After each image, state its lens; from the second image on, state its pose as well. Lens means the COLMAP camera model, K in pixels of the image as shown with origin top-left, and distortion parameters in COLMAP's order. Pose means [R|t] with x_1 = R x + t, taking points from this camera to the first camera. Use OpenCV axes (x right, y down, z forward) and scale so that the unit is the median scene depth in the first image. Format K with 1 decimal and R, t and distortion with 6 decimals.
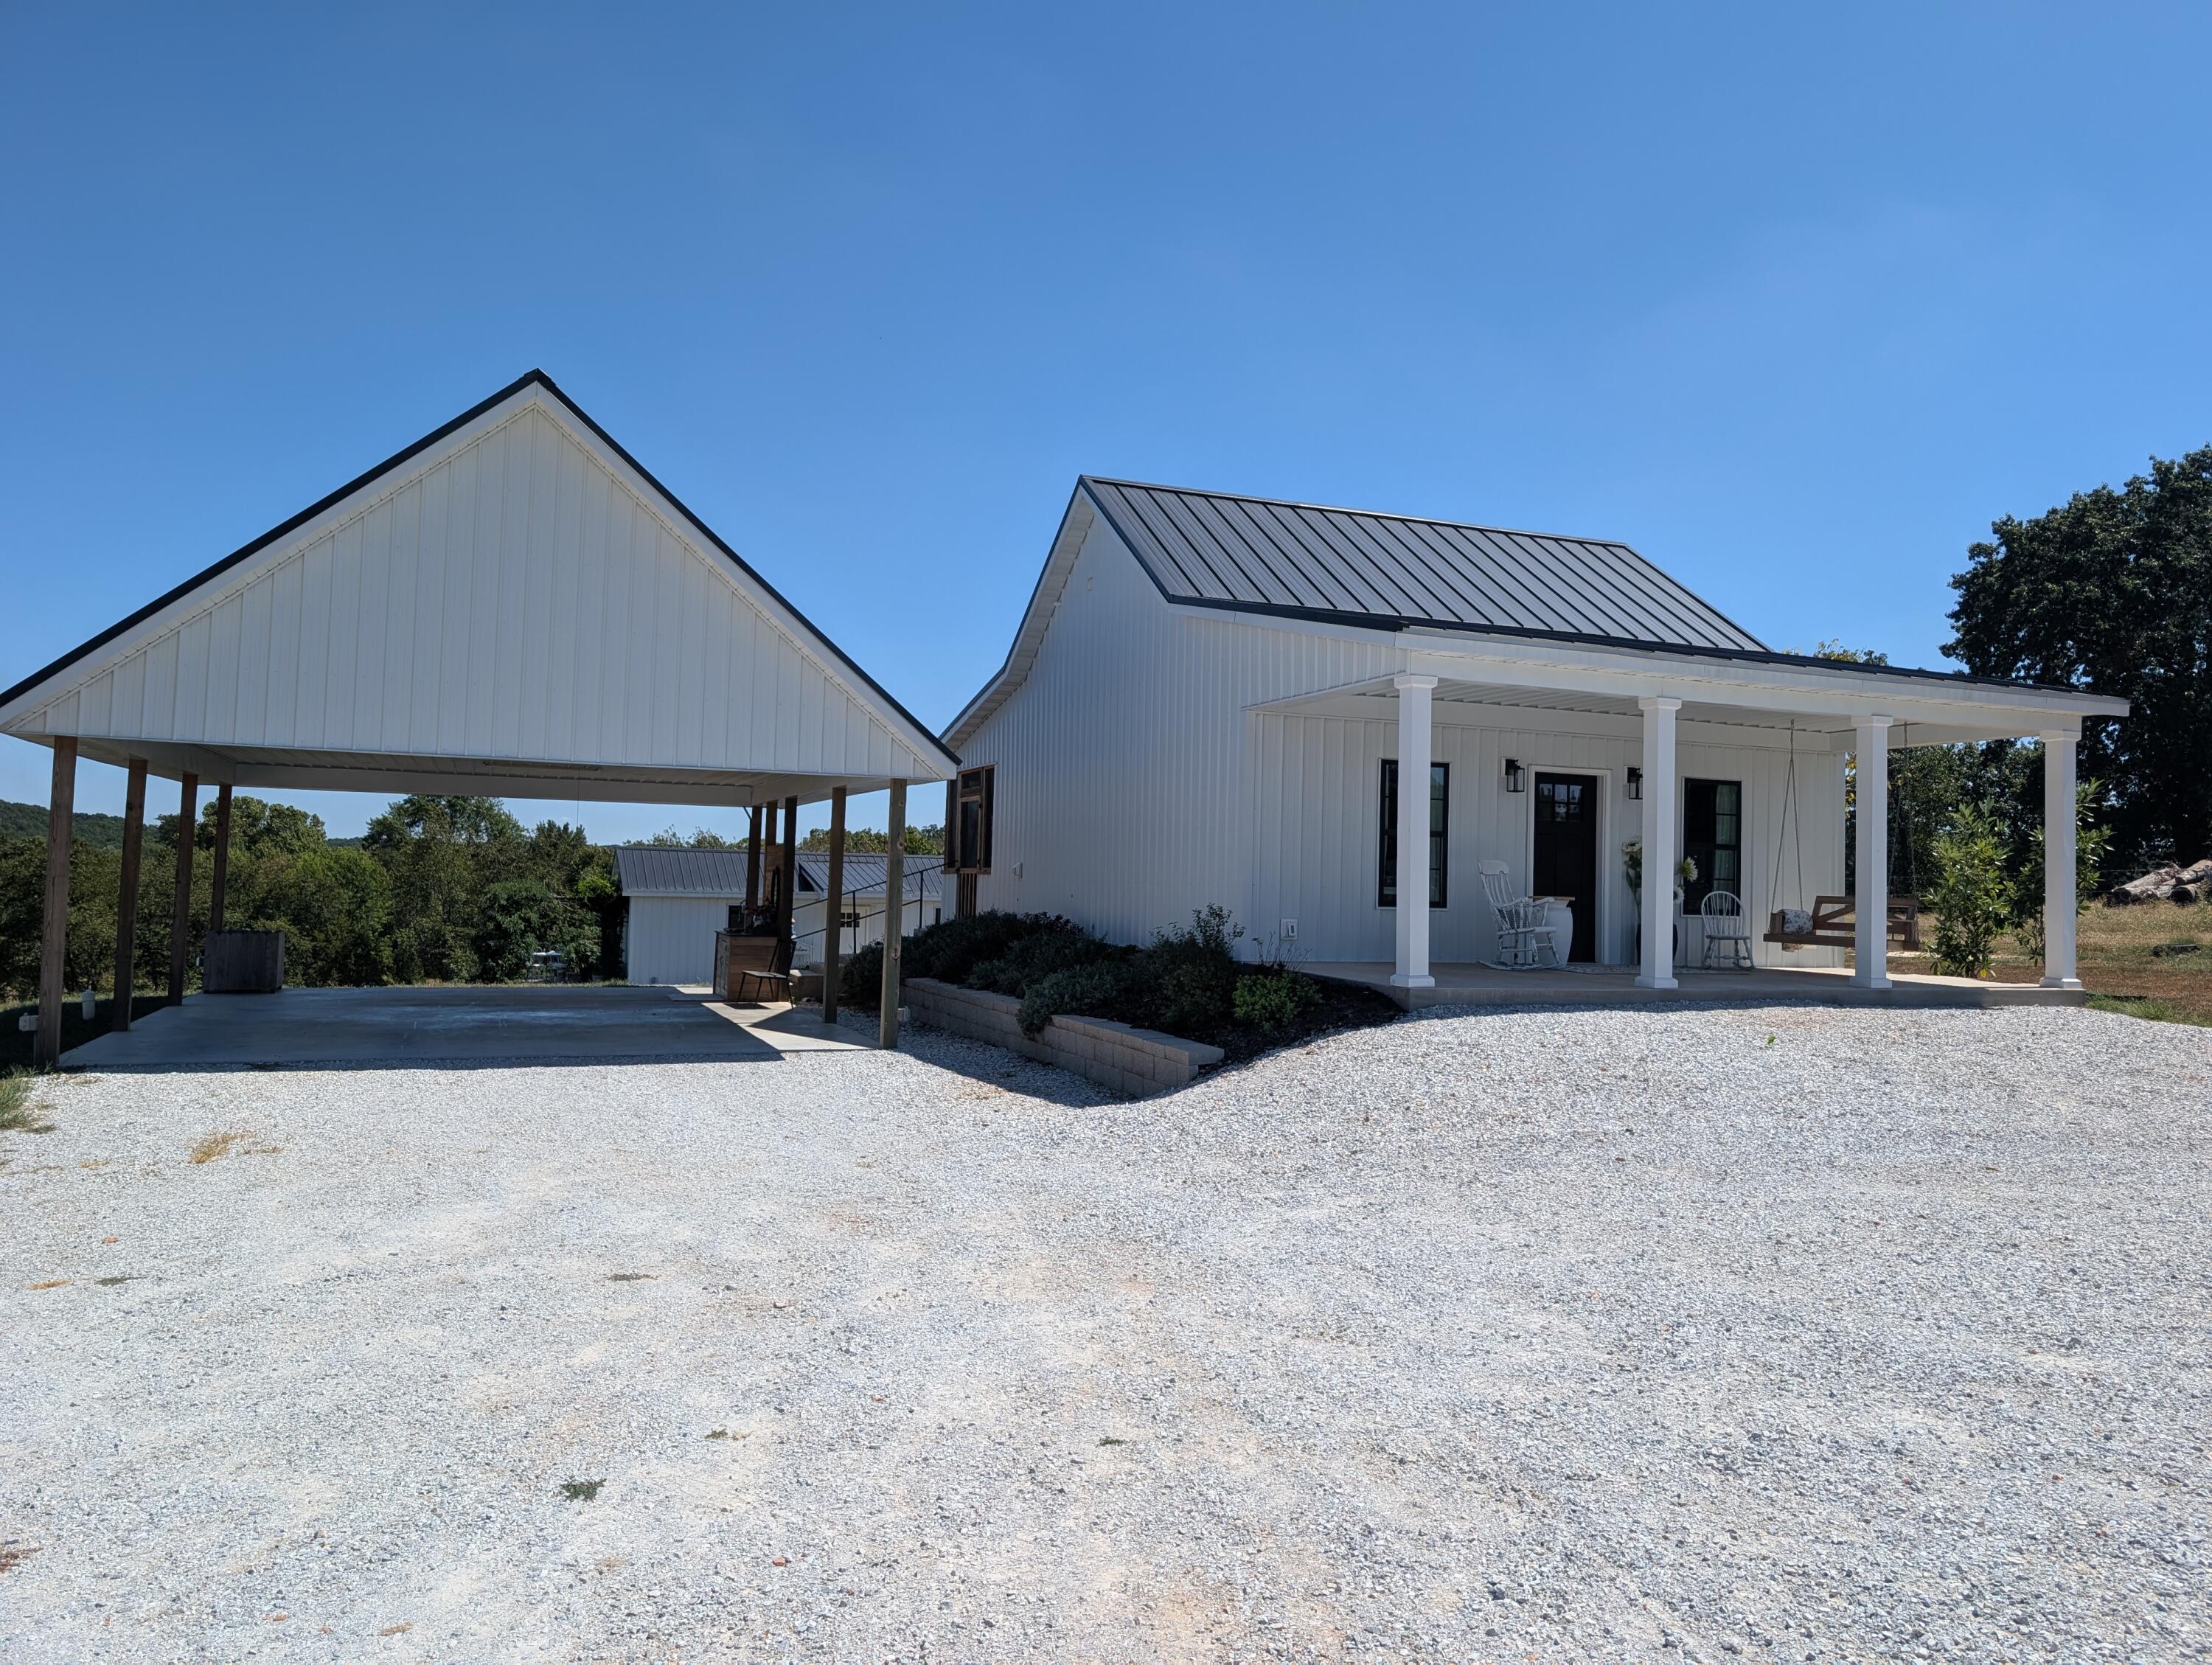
lens RADIAL K [[1598.8, 0, 1106.0], [0, 1598.8, 888.9], [0, 0, 1]] dist [0.020510, -0.002419]
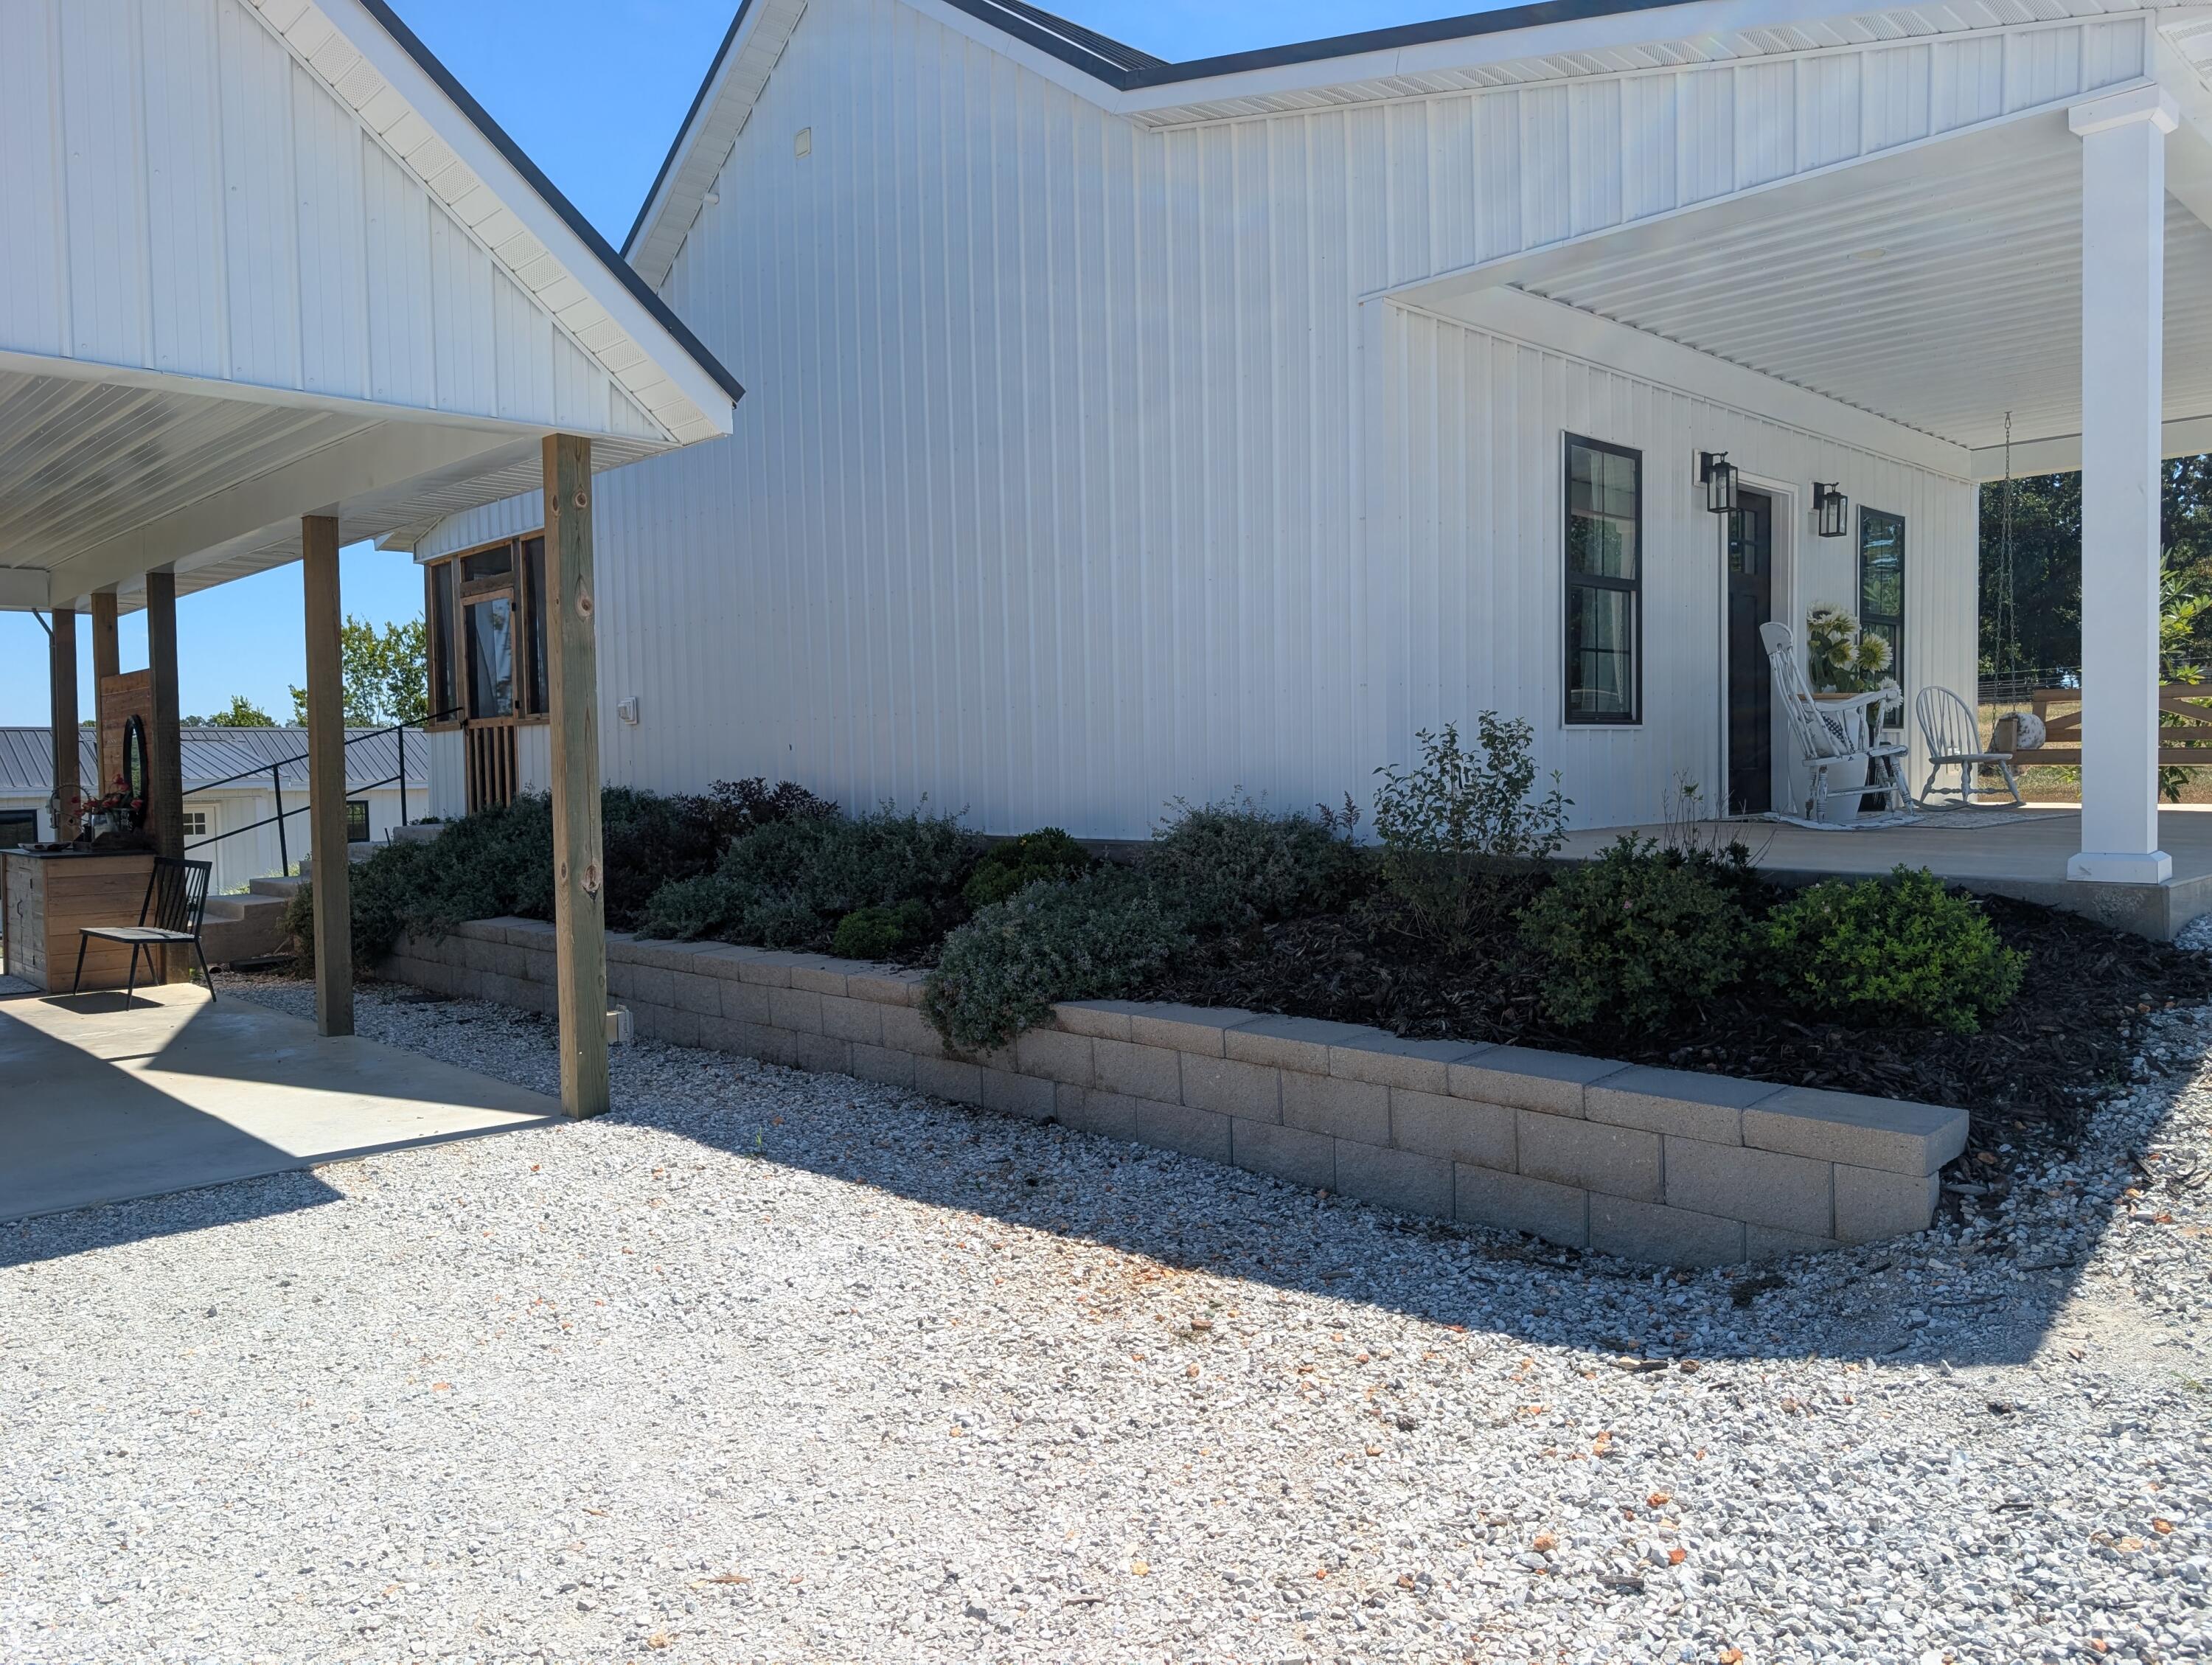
lens RADIAL K [[1598.8, 0, 1106.0], [0, 1598.8, 888.9], [0, 0, 1]] dist [0.020510, -0.002419]
pose [[0.925014, -0.070643, 0.373309, -0.125824], [0.041715, 0.995506, 0.085020, 0.010772], [-0.377637, -0.063073, 0.923803, 0.448552]]
